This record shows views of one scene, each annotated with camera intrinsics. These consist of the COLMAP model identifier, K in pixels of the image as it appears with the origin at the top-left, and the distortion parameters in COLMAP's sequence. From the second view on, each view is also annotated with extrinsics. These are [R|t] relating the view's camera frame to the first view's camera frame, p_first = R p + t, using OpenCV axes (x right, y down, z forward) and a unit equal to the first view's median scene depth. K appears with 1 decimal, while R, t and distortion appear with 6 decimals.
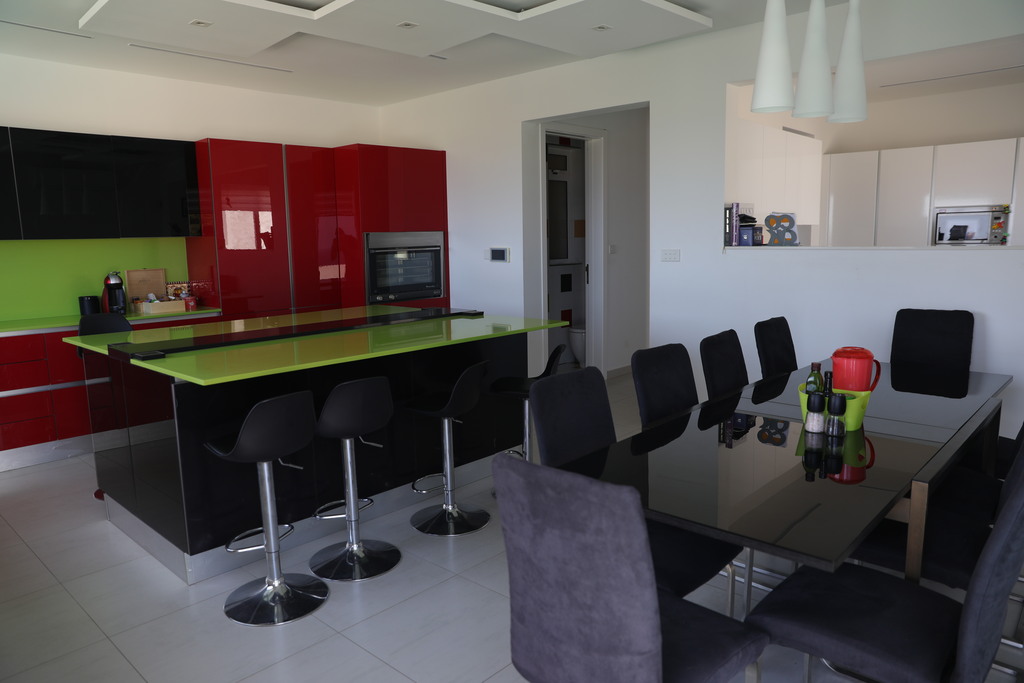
lens RADIAL K [[693.9, 0, 512.0], [0, 693.9, 341.5], [0, 0, 1]] dist [-0.004735, 0.000013]
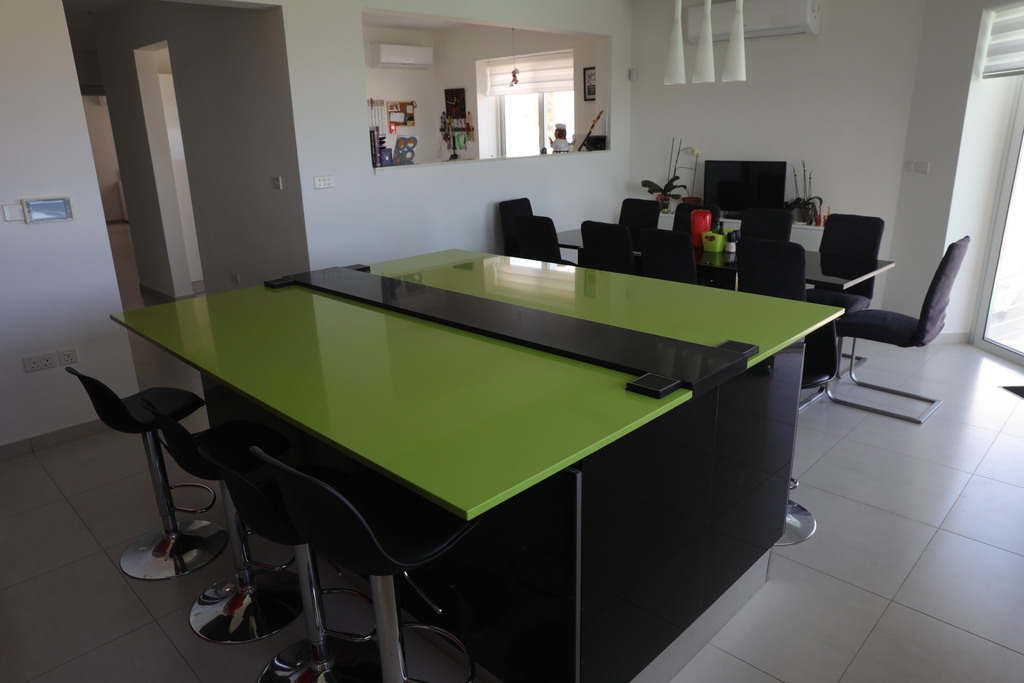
lens RADIAL K [[696.7, 0, 512.0], [0, 696.7, 341.5], [0, 0, 1]] dist [-0.041949, 0.002452]
pose [[0.036418, -0.285439, 0.957705, -0.799723], [0.176412, 0.945126, 0.274982, -0.146503], [-0.983643, 0.158936, 0.084774, 0.778206]]
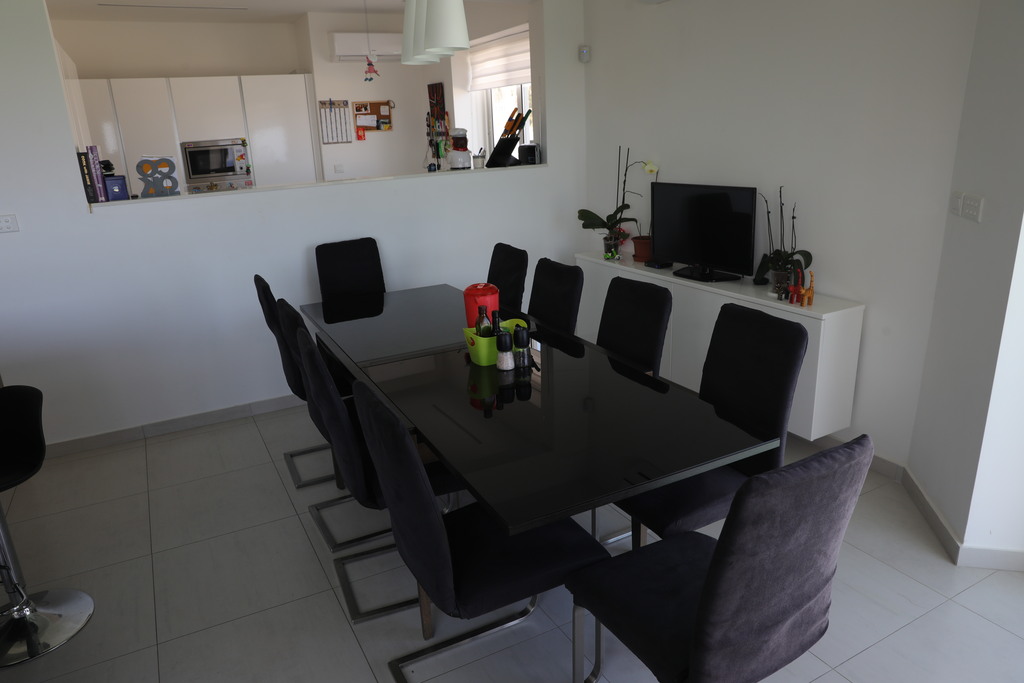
lens RADIAL K [[696.7, 0, 512.0], [0, 696.7, 341.5], [0, 0, 1]] dist [-0.041949, 0.002452]
pose [[0.325122, -0.281196, 0.902898, -0.275774], [0.185579, 0.955175, 0.230652, -0.083427], [-0.927284, 0.092569, 0.362733, 0.323438]]
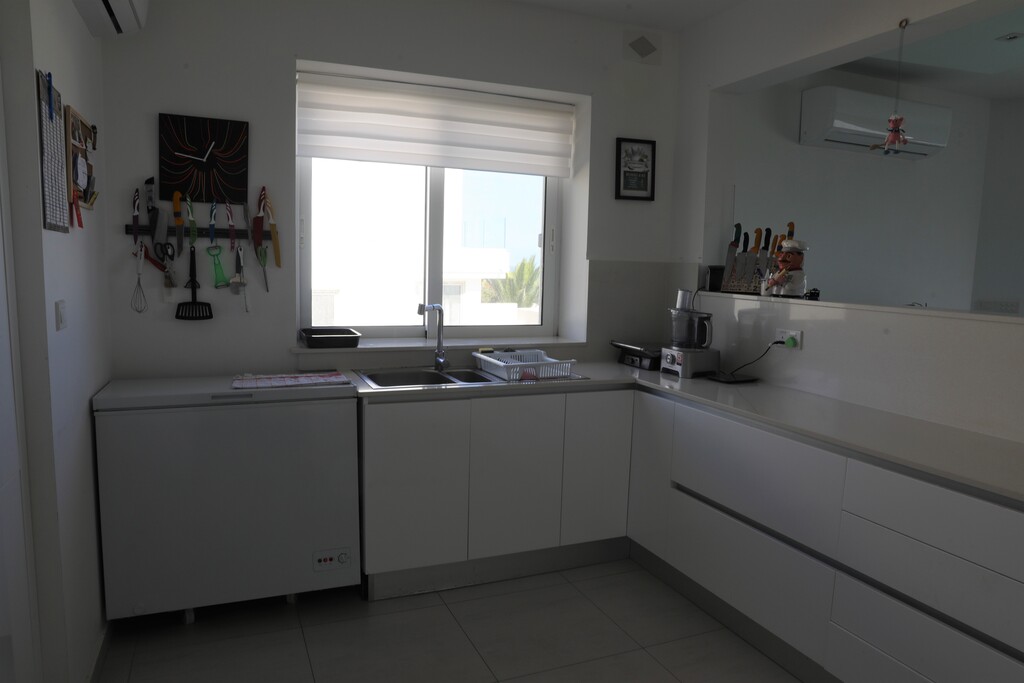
lens RADIAL K [[696.7, 0, 512.0], [0, 696.7, 341.5], [0, 0, 1]] dist [-0.041949, 0.002452]
pose [[-0.912578, -0.053235, 0.405423, 0.674148], [0.050655, 0.969134, 0.241276, -0.243981], [-0.405753, 0.240720, -0.881713, 1.488397]]
